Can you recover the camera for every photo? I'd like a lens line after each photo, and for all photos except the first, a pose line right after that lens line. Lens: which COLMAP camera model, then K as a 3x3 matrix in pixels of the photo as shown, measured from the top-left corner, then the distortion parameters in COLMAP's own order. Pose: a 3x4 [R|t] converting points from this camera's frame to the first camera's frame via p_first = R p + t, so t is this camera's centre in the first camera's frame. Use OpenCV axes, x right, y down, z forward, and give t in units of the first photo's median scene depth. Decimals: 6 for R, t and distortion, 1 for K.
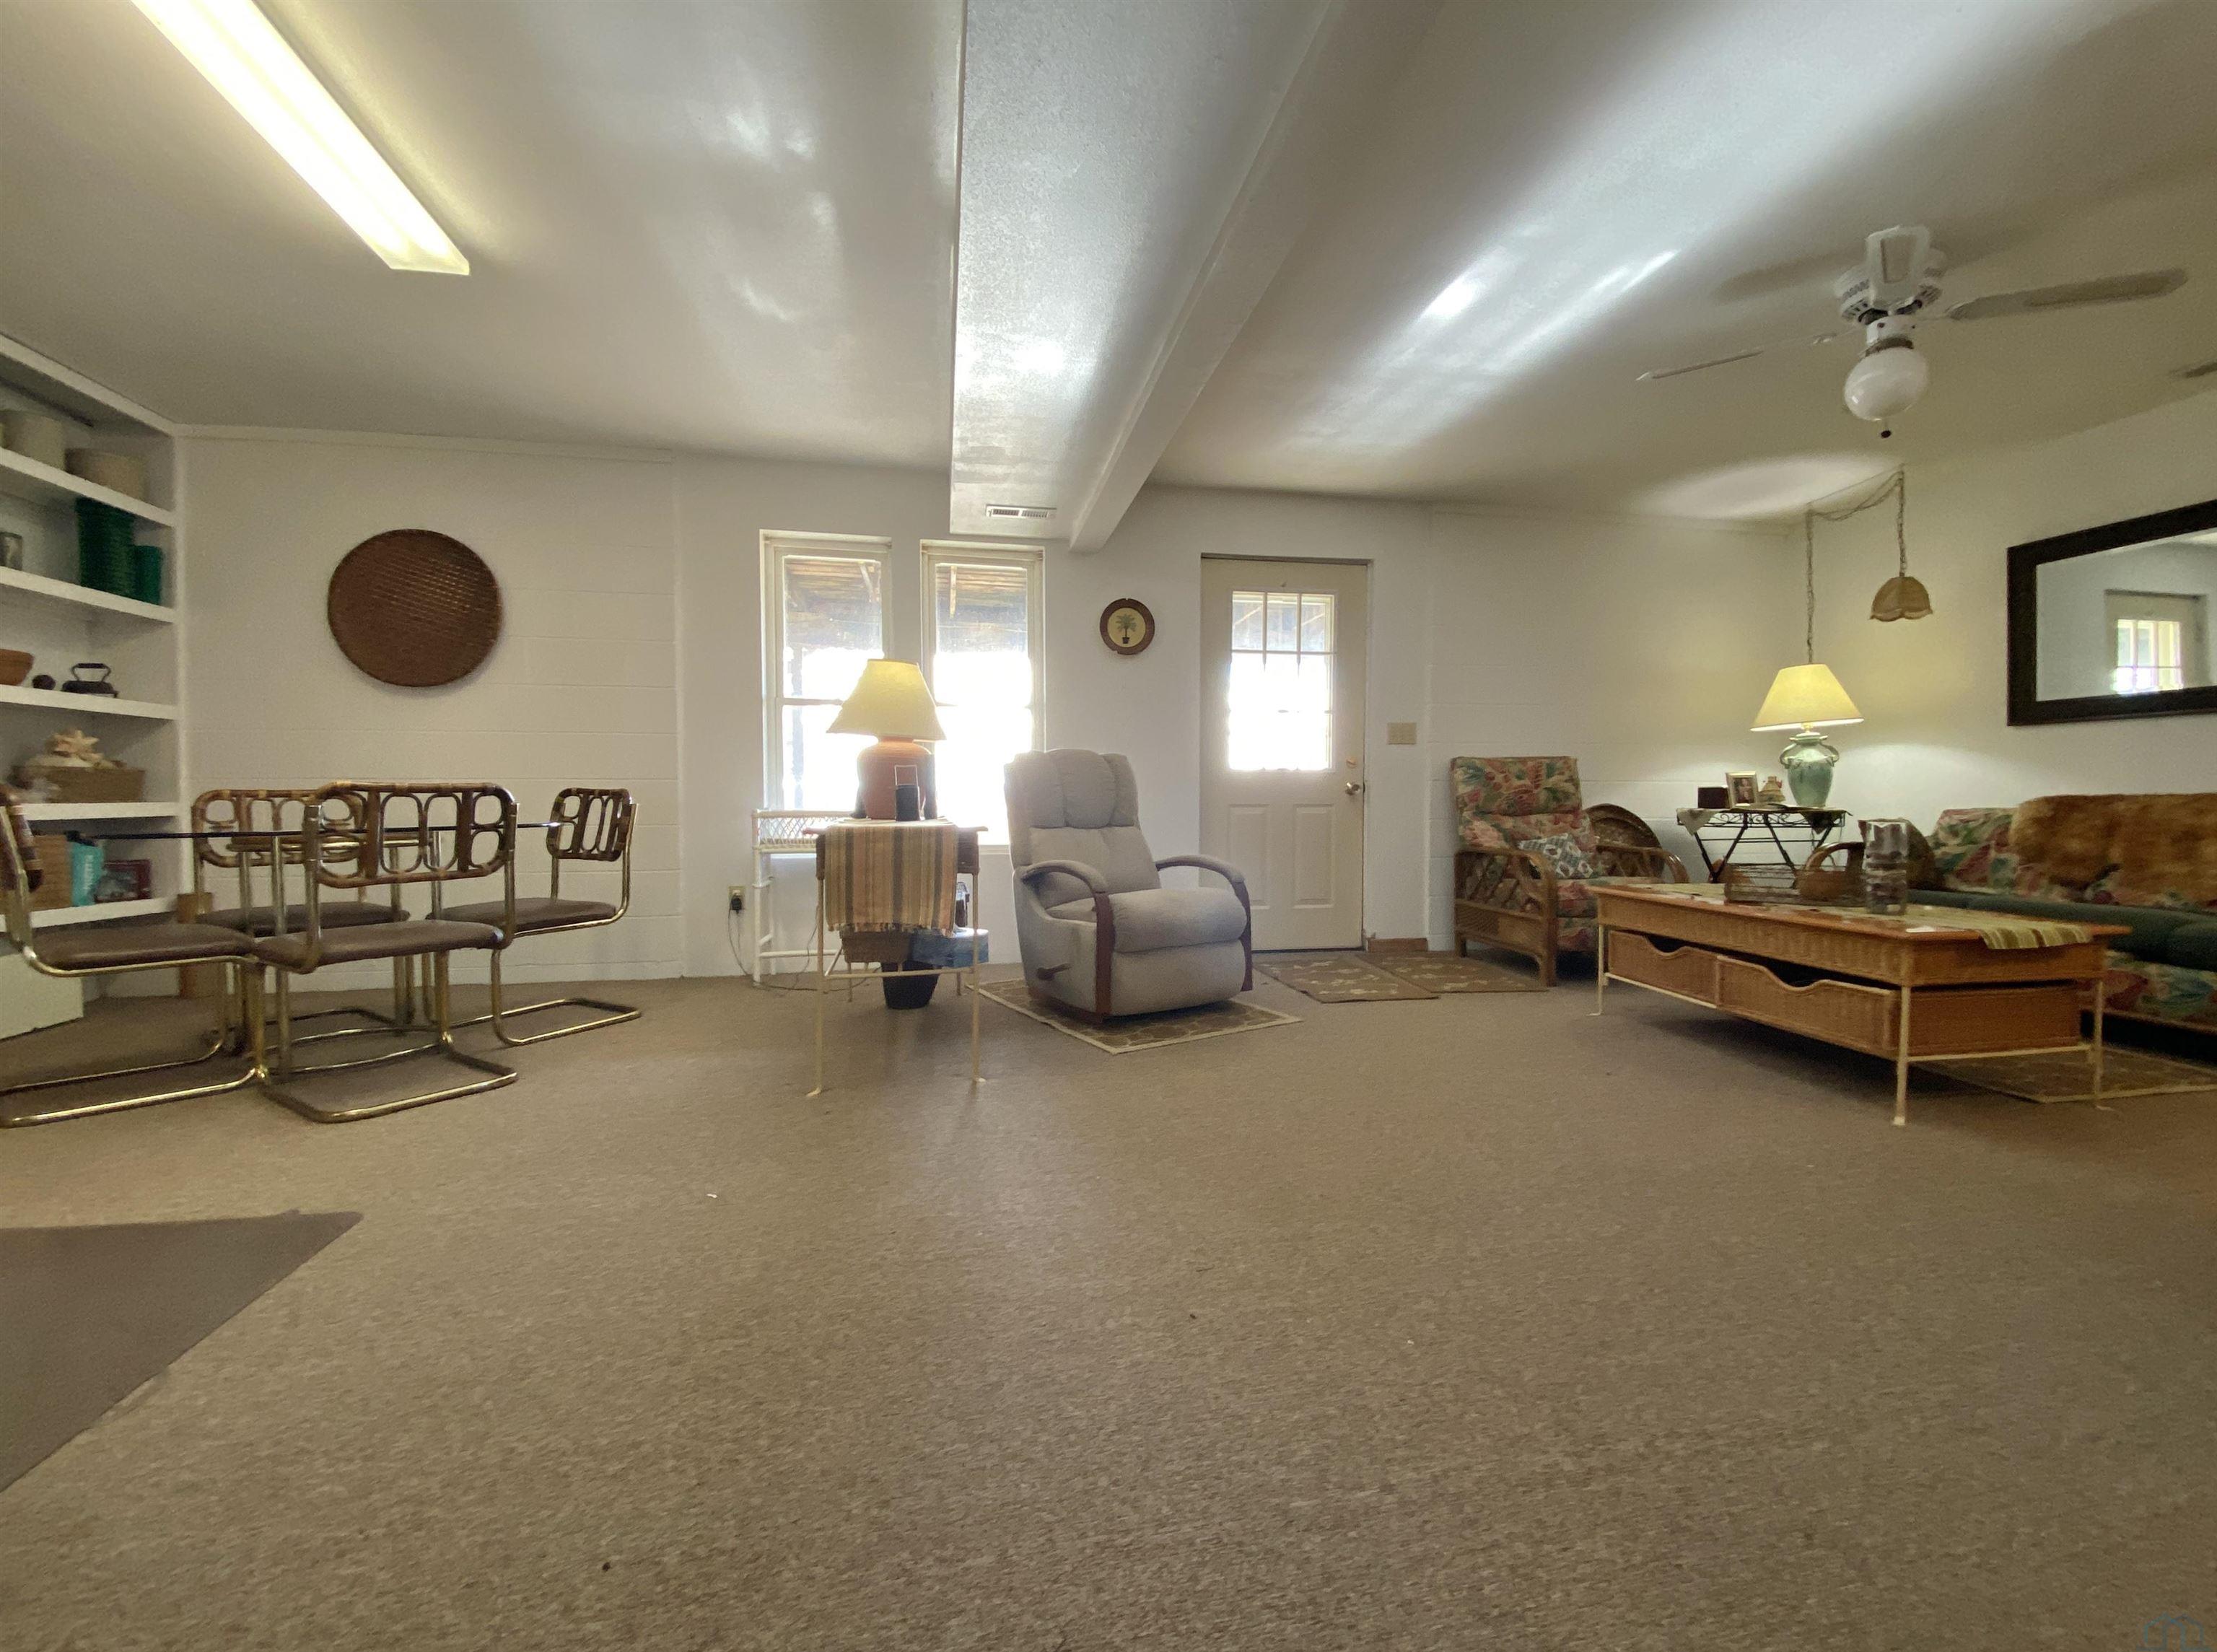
lens RADIAL K [[900.9, 0, 1108.3], [0, 900.9, 843.4], [0, 0, 1]] dist [0.010901, -0.002158]
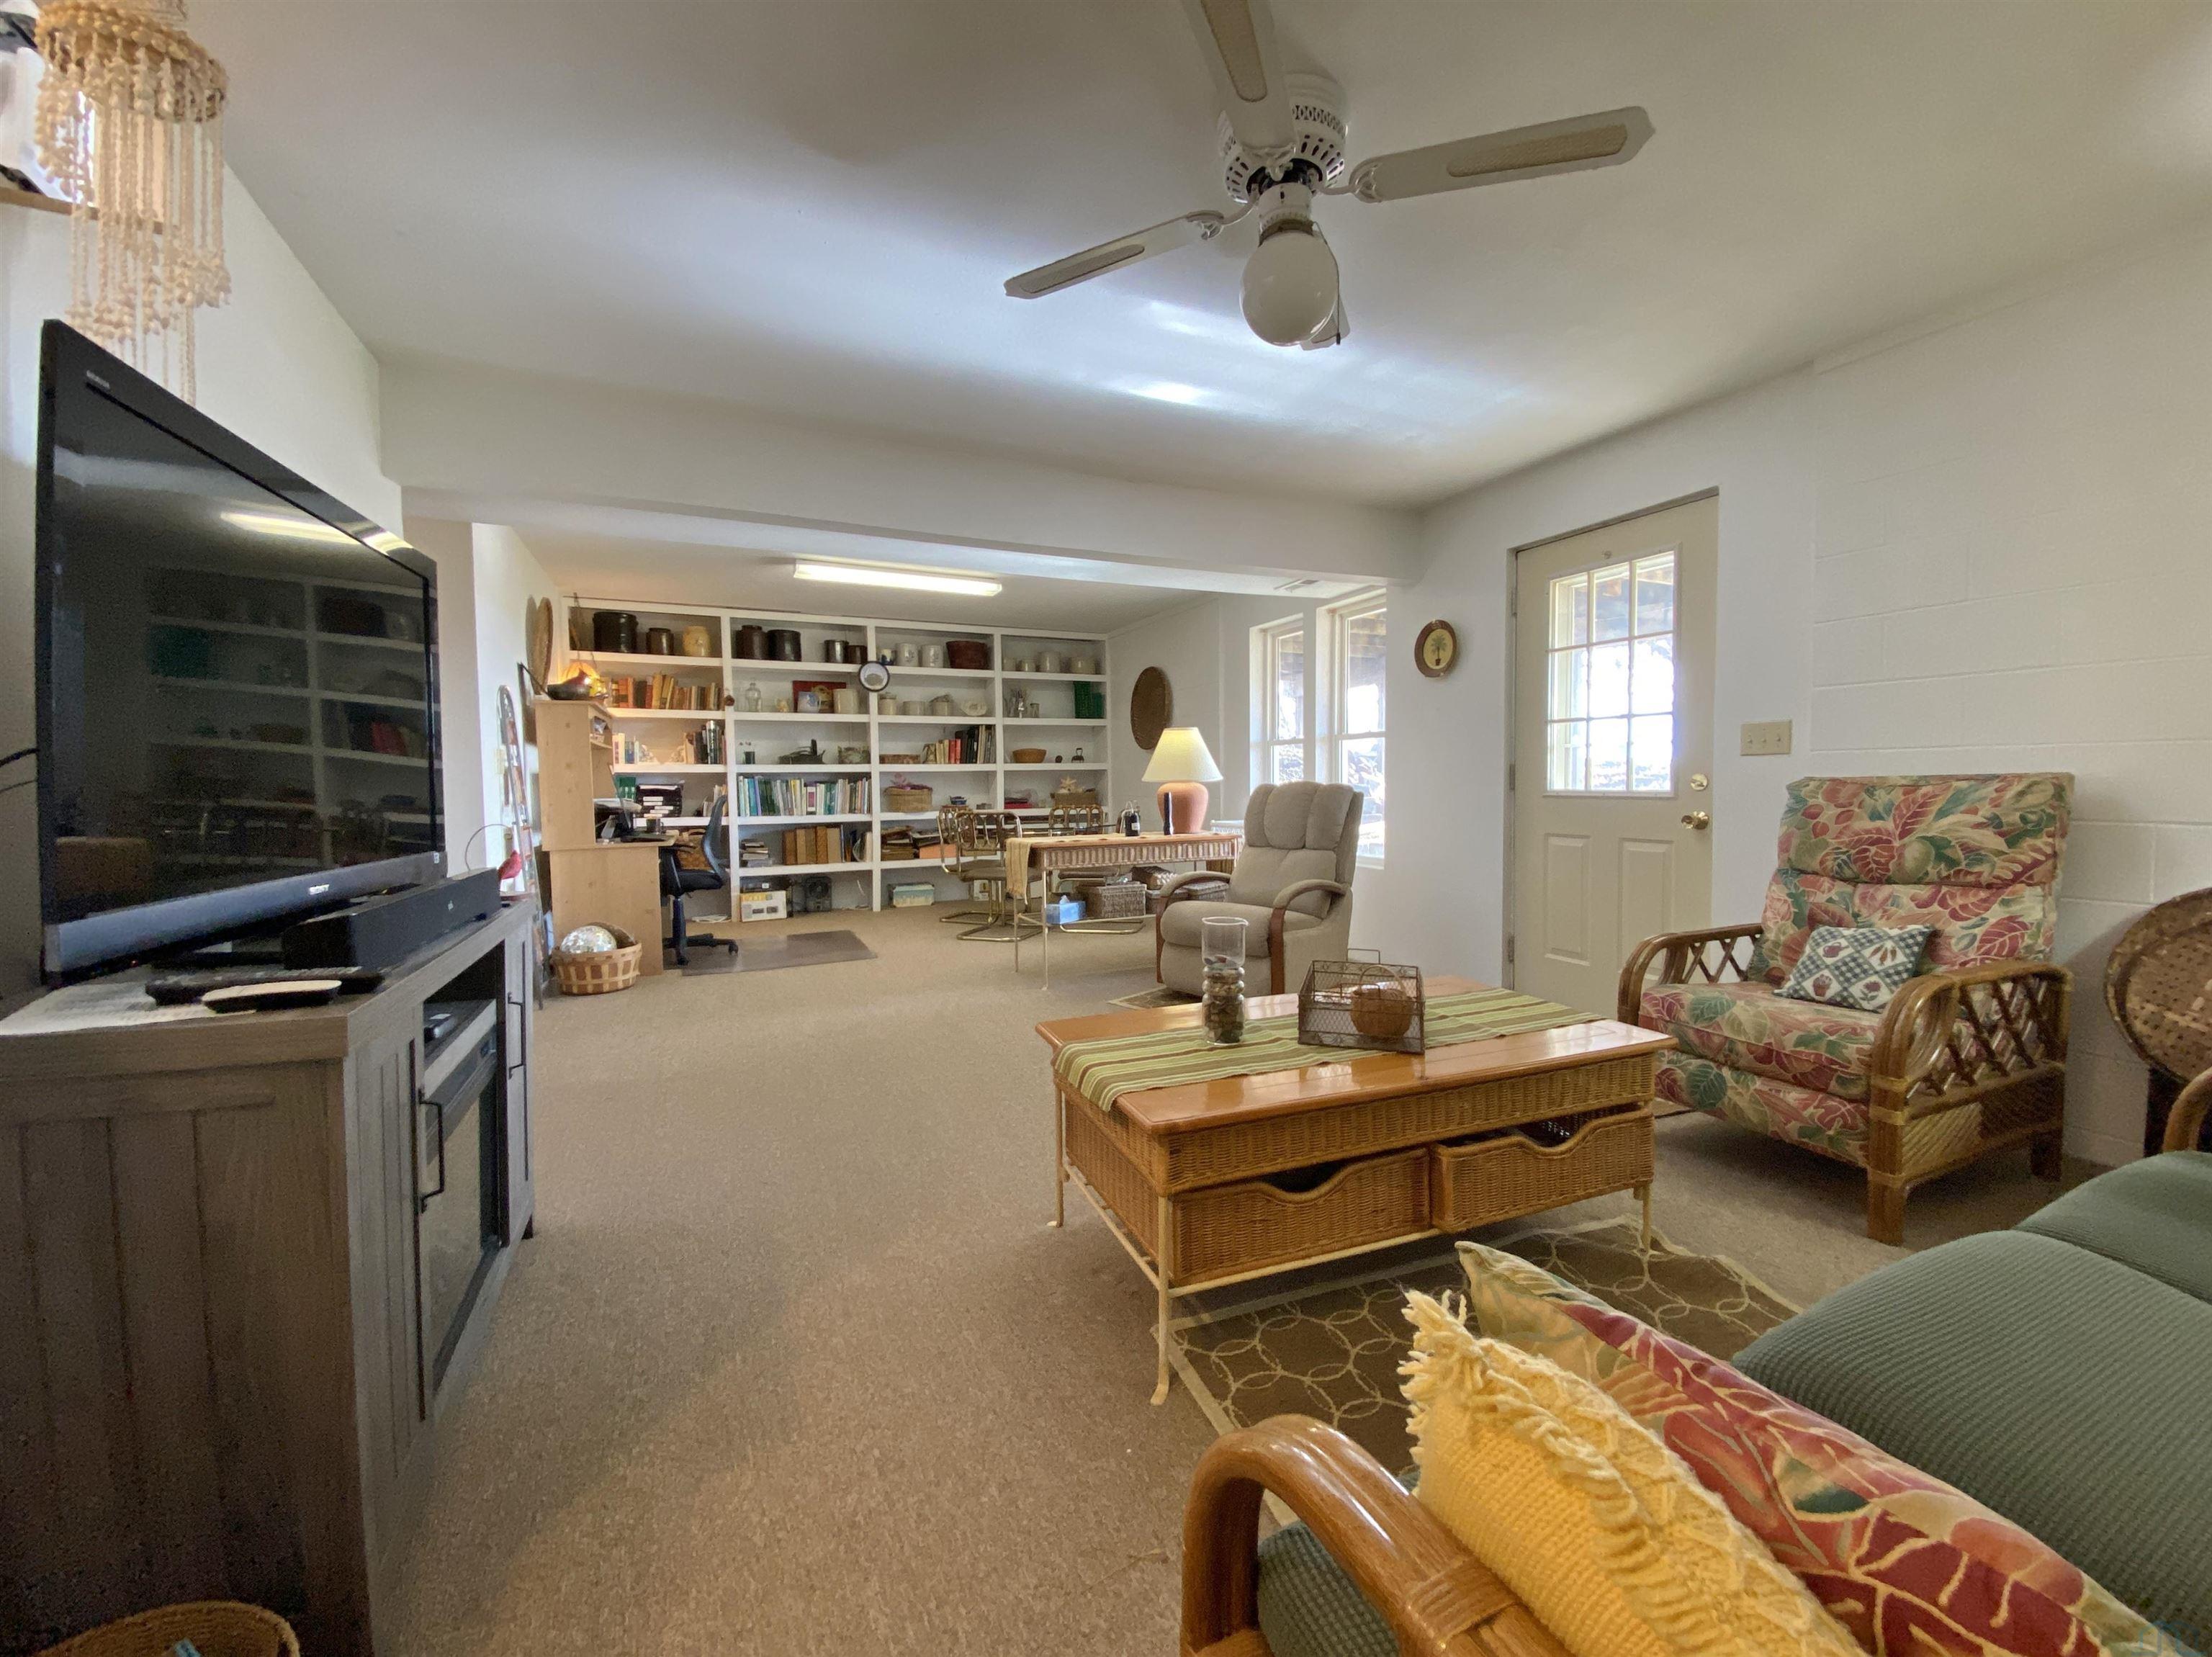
lens RADIAL K [[898.9, 0, 1129.9], [0, 898.9, 833.8], [0, 0, 1]] dist [0.010901, -0.002158]
pose [[0.247087, 0.056768, -0.967329, 1.060428], [-0.033637, 0.998183, 0.049987, -0.088746], [0.968409, 0.020187, 0.248548, 0.504405]]
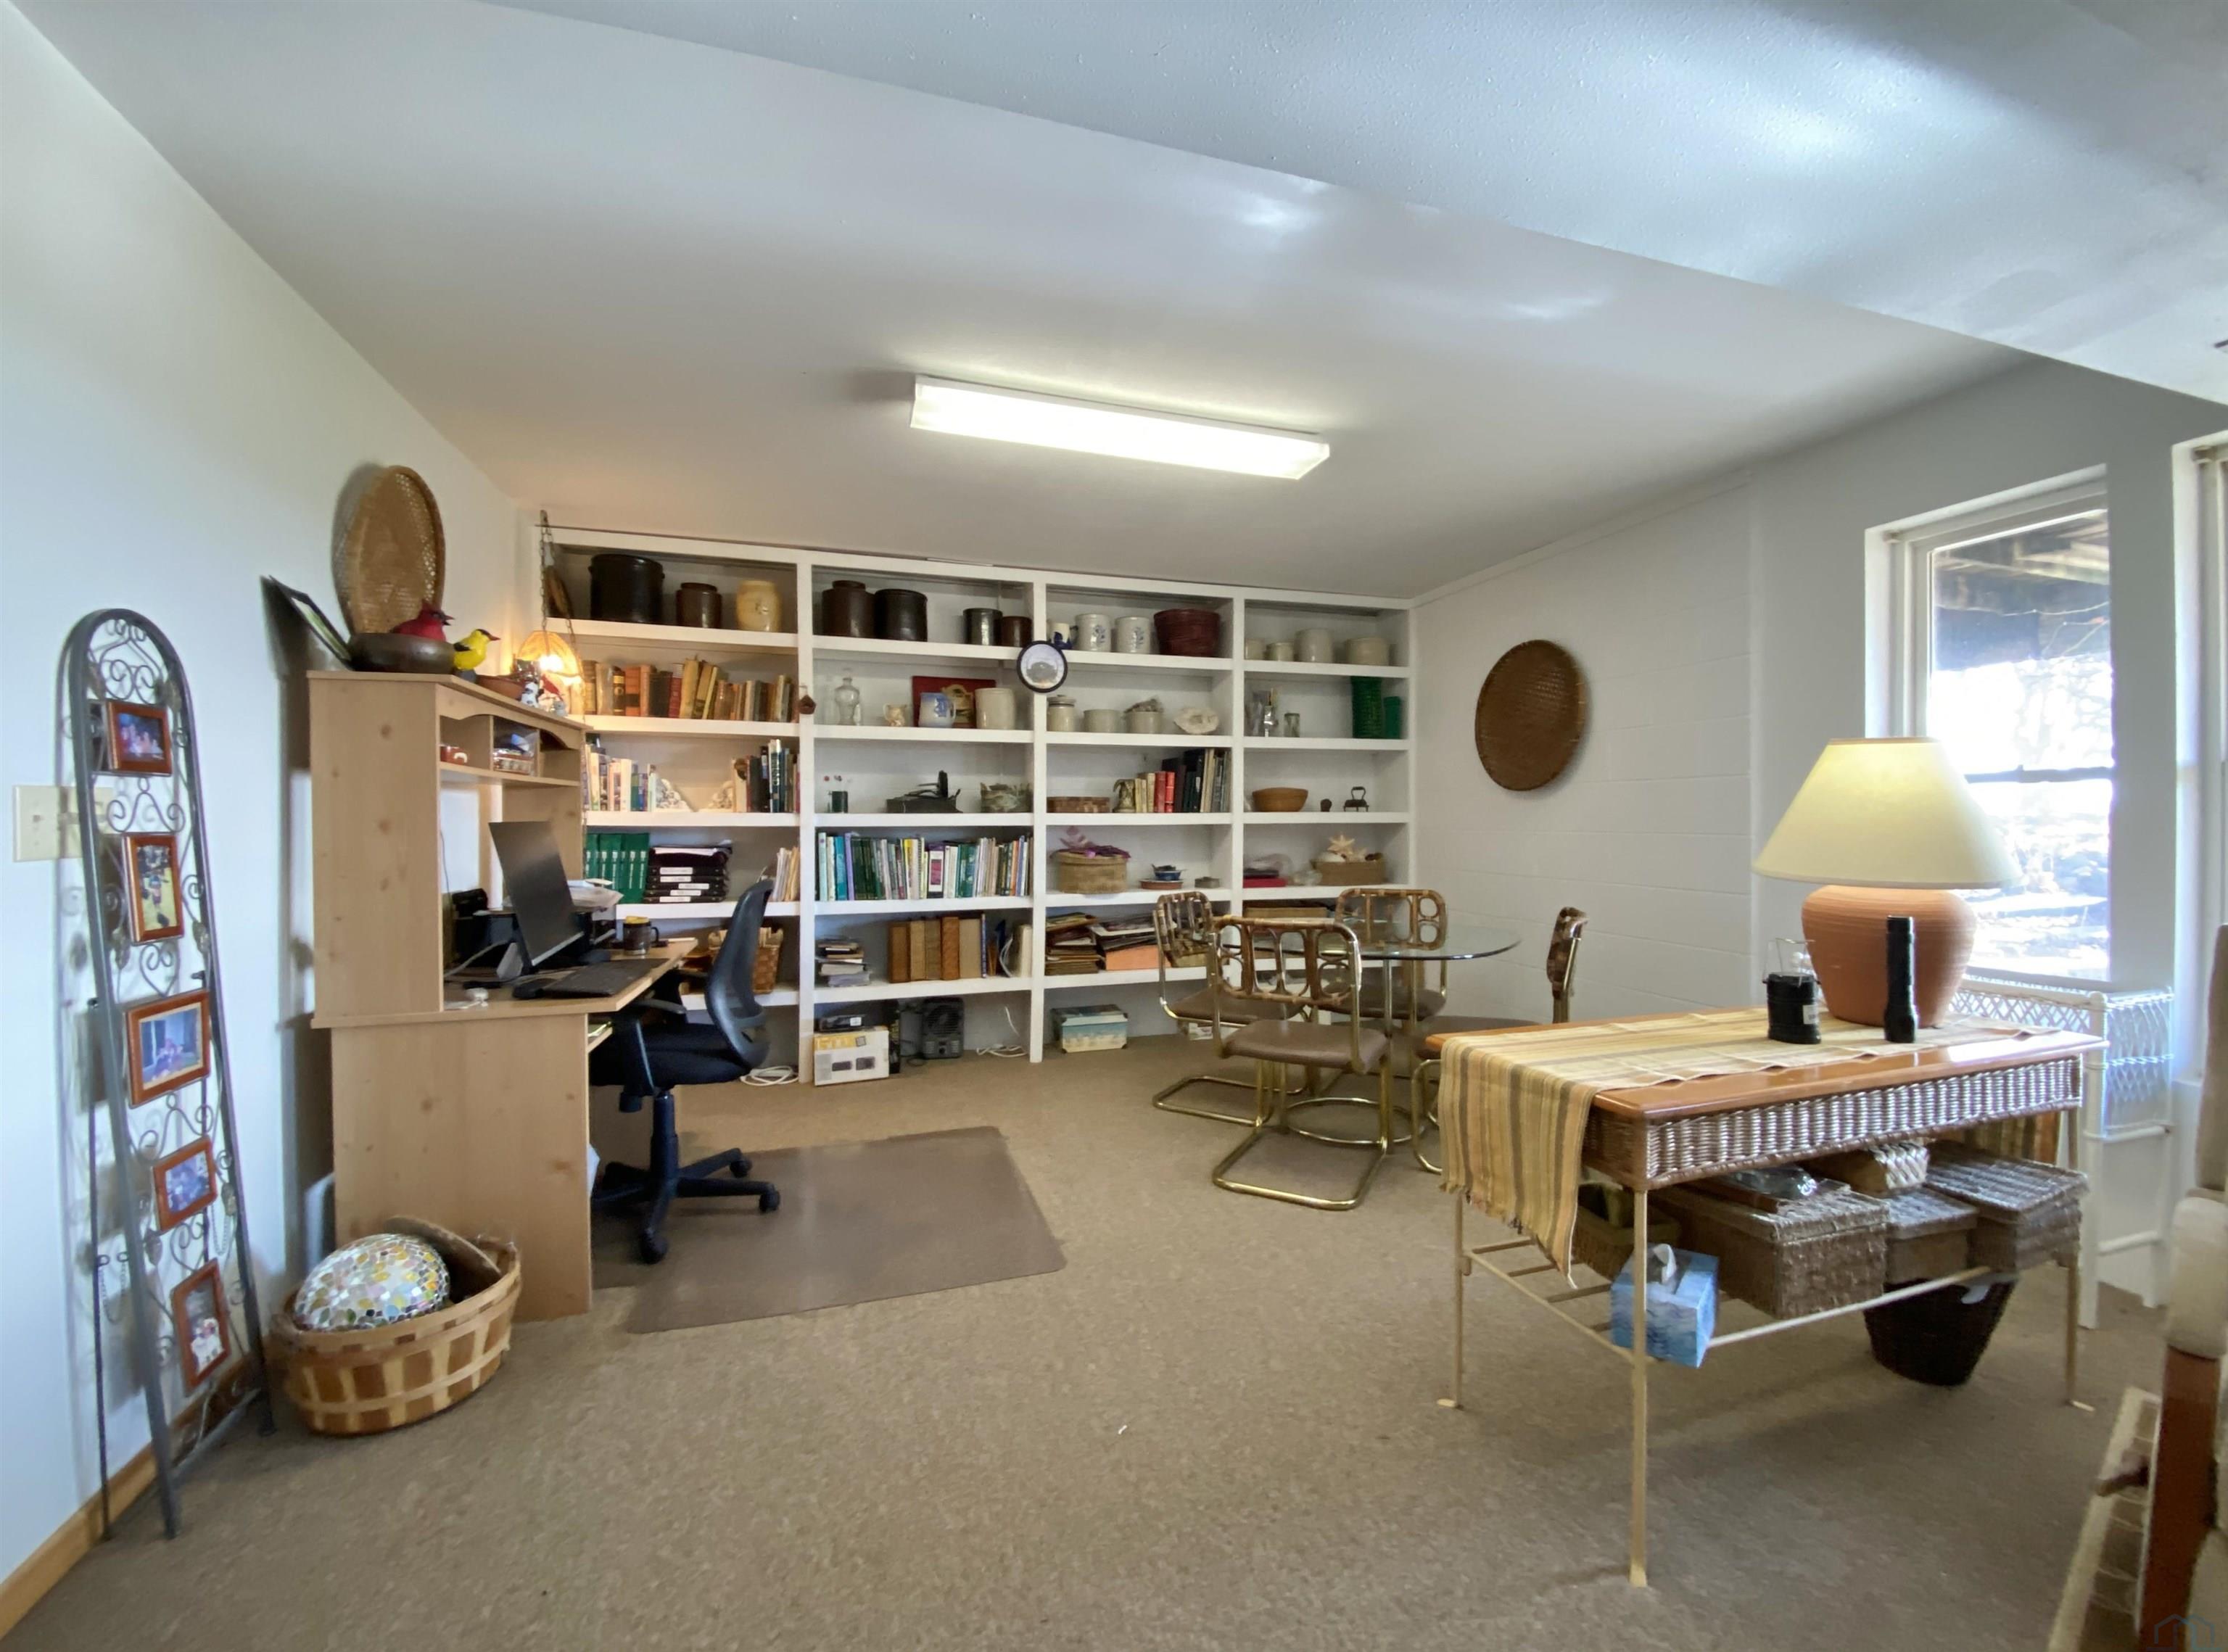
lens RADIAL K [[905.3, 0, 1116.3], [0, 905.3, 828.4], [0, 0, 1]] dist [0.010901, -0.002158]
pose [[0.102790, 0.014120, -0.994603, 0.240211], [-0.045077, 0.998938, 0.009523, -0.117920], [0.993681, 0.043854, 0.103317, 0.432448]]
